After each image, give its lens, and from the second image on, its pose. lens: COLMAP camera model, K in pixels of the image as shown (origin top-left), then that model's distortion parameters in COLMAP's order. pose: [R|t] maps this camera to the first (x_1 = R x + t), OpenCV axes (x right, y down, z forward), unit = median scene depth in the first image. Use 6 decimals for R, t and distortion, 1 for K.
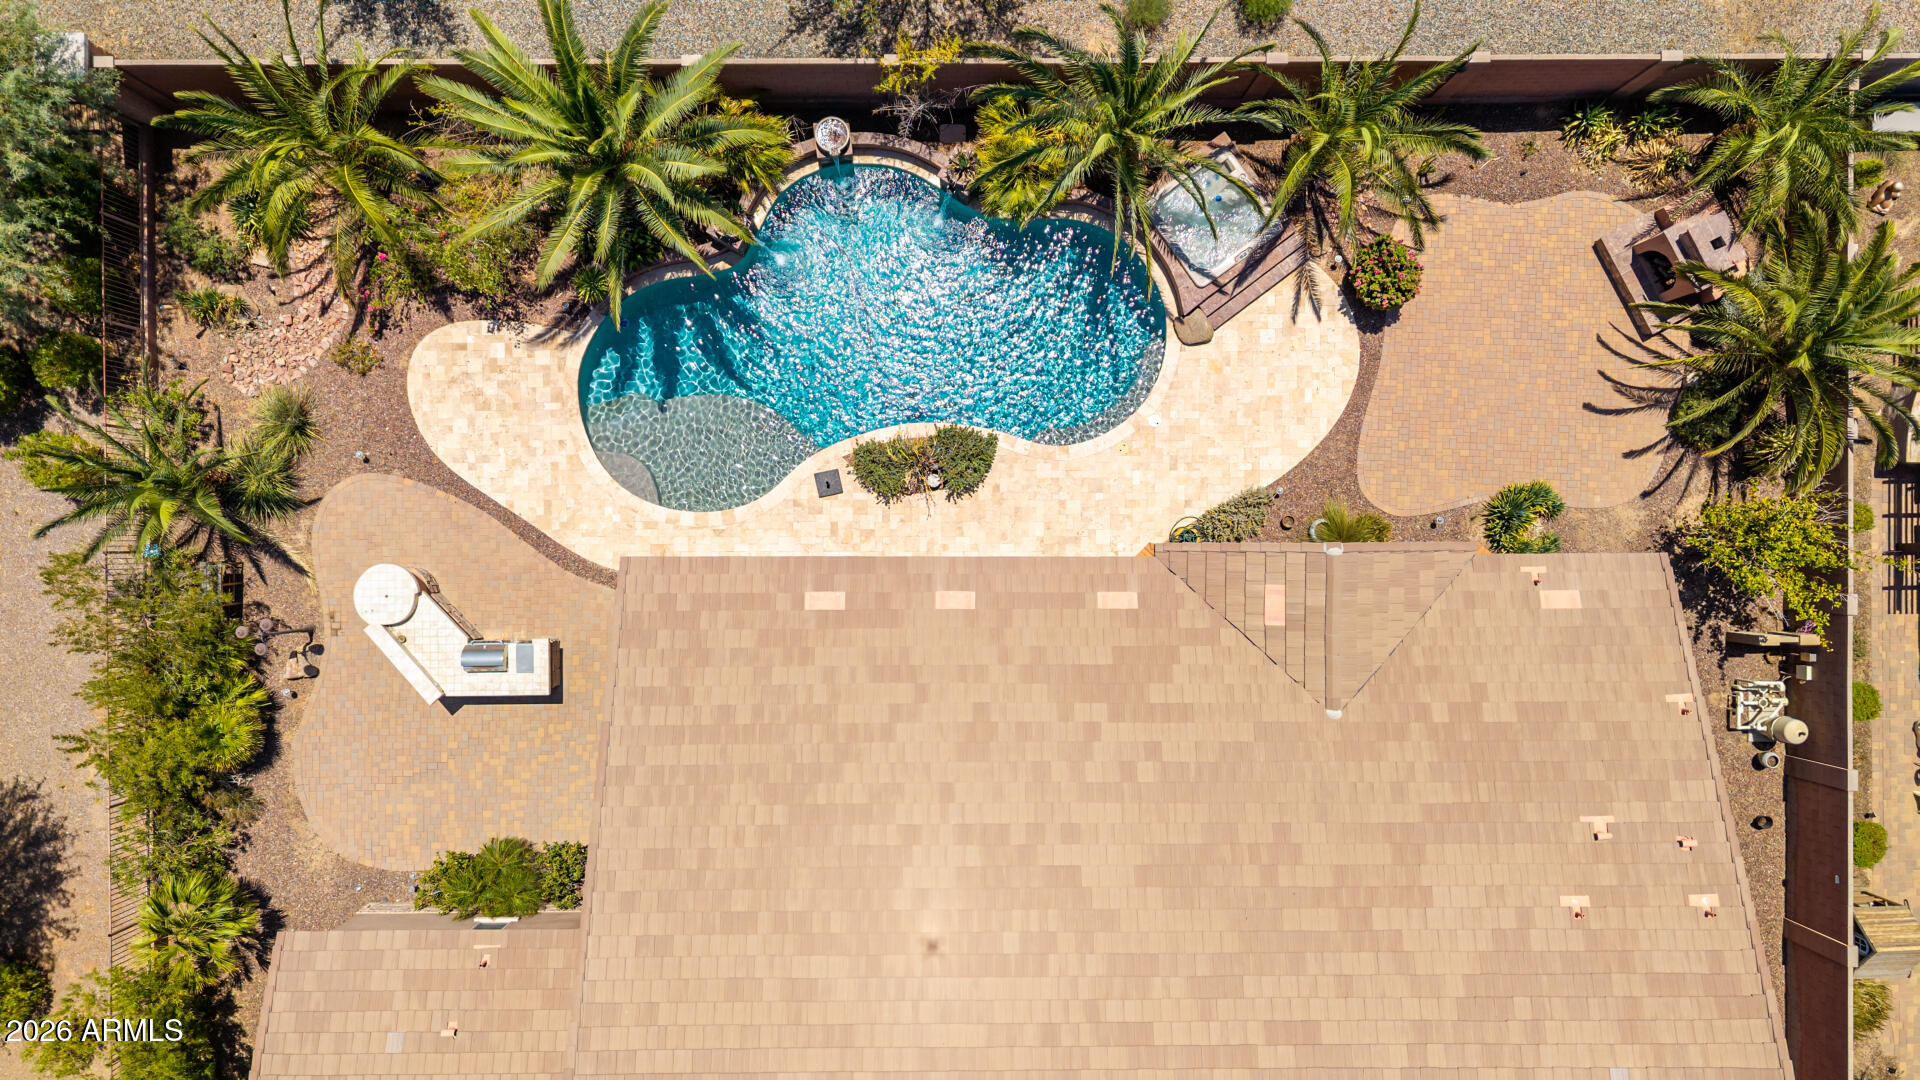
lens RADIAL K [[1298.7, 0, 955.5], [0, 1298.7, 551.1], [0, 0, 1]] dist [0.029523, -0.034236]
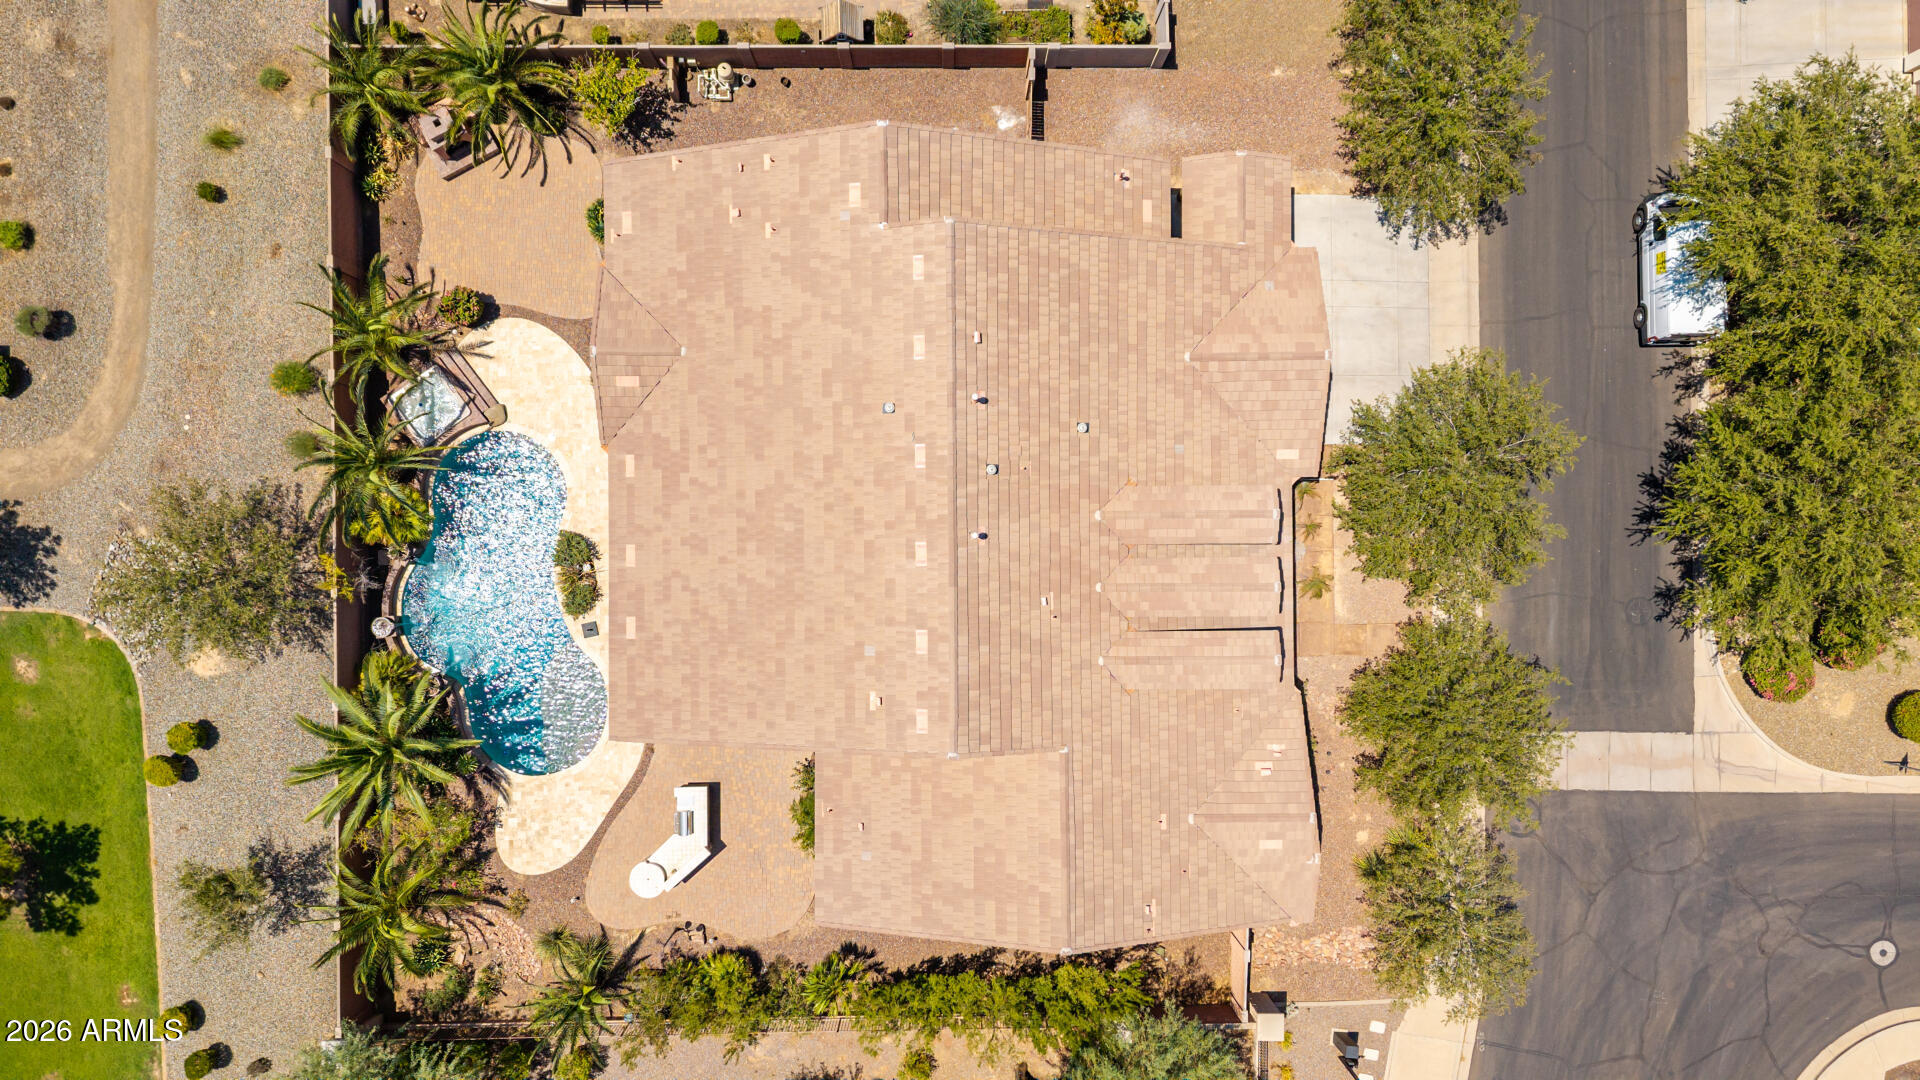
lens RADIAL K [[1298.7, 0, 955.5], [0, 1298.7, 551.1], [0, 0, 1]] dist [0.029523, -0.034236]
pose [[-0.004603, -0.999953, -0.008487, 0.017365], [0.999949, -0.004679, 0.008943, 0.419618], [-0.008982, -0.008446, 0.999924, -0.725933]]
